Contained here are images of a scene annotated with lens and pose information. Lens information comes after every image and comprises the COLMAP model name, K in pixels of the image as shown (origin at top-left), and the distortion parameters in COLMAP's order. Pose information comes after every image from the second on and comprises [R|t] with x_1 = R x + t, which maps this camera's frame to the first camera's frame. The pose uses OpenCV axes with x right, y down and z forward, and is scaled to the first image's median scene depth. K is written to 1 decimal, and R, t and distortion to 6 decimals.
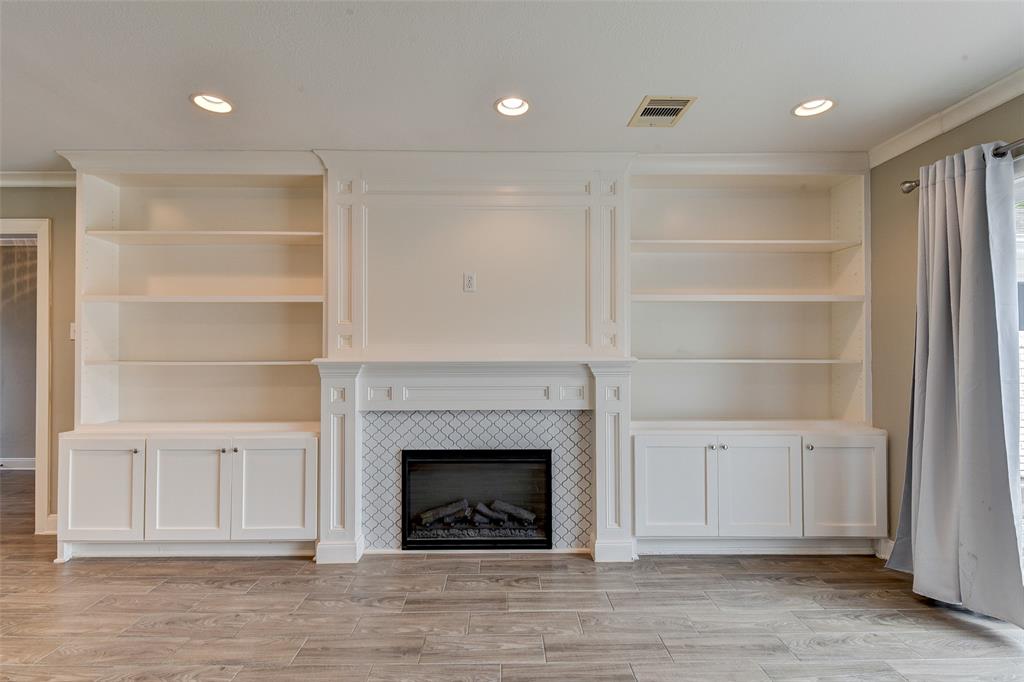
lens RADIAL K [[453.3, 0, 510.4], [0, 453.3, 344.1], [0, 0, 1]] dist [0.002679, -0.000578]
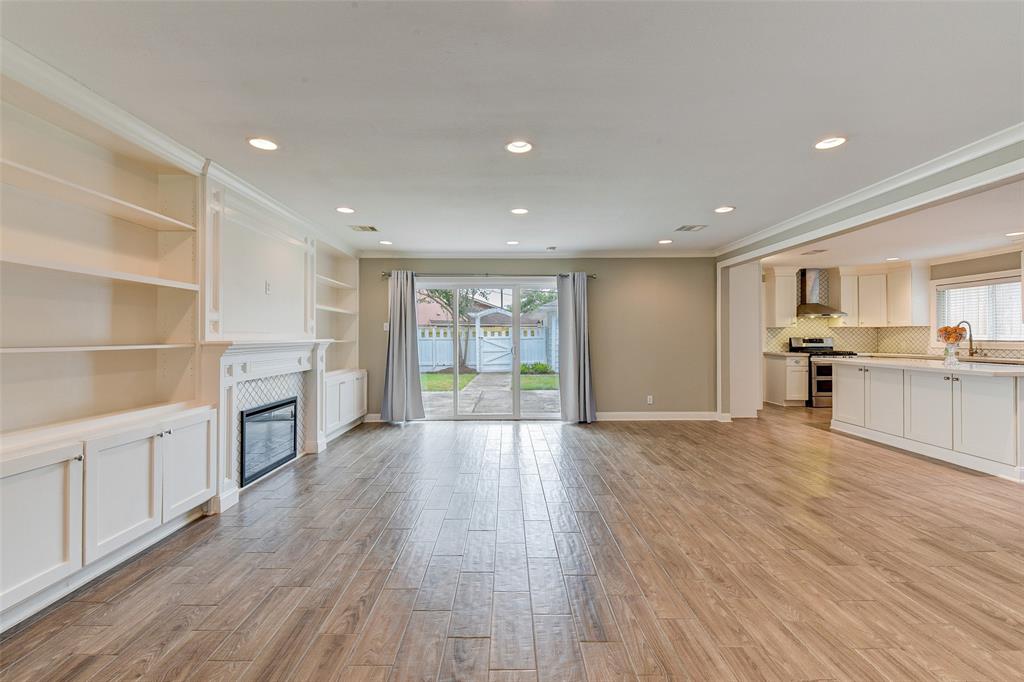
lens RADIAL K [[452.4, 0, 505.7], [0, 452.4, 336.3], [0, 0, 1]] dist [0.001636, -0.000082]
pose [[0.009515, 0.004423, 0.999945, -1.525140], [-0.010967, 0.999931, -0.004318, 0.015909], [-0.999895, -0.010925, 0.009563, 0.233993]]
